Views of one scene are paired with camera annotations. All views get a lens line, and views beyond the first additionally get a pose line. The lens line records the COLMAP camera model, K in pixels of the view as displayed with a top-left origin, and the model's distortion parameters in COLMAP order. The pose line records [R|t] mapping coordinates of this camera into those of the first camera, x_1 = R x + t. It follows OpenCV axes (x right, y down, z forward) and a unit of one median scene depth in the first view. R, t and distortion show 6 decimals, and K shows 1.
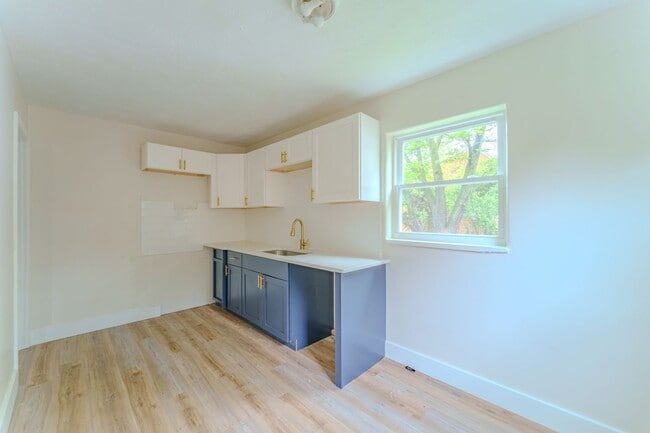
lens RADIAL K [[260.5, 0, 325.0], [0, 260.5, 216.5], [0, 0, 1]] dist [-0.000262, -0.000057]
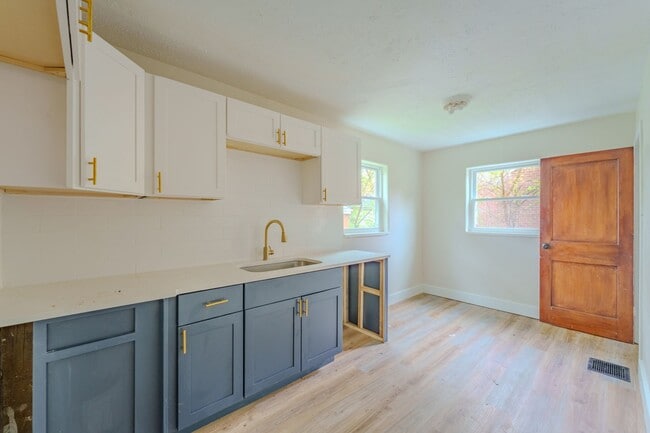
lens RADIAL K [[260.5, 0, 325.0], [0, 260.5, 216.5], [0, 0, 1]] dist [-0.000262, -0.000057]
pose [[0.045112, 0.014038, 0.998883, -1.167952], [-0.005880, 0.999888, -0.013787, 0.012154], [-0.998965, -0.005251, 0.045190, 1.096866]]
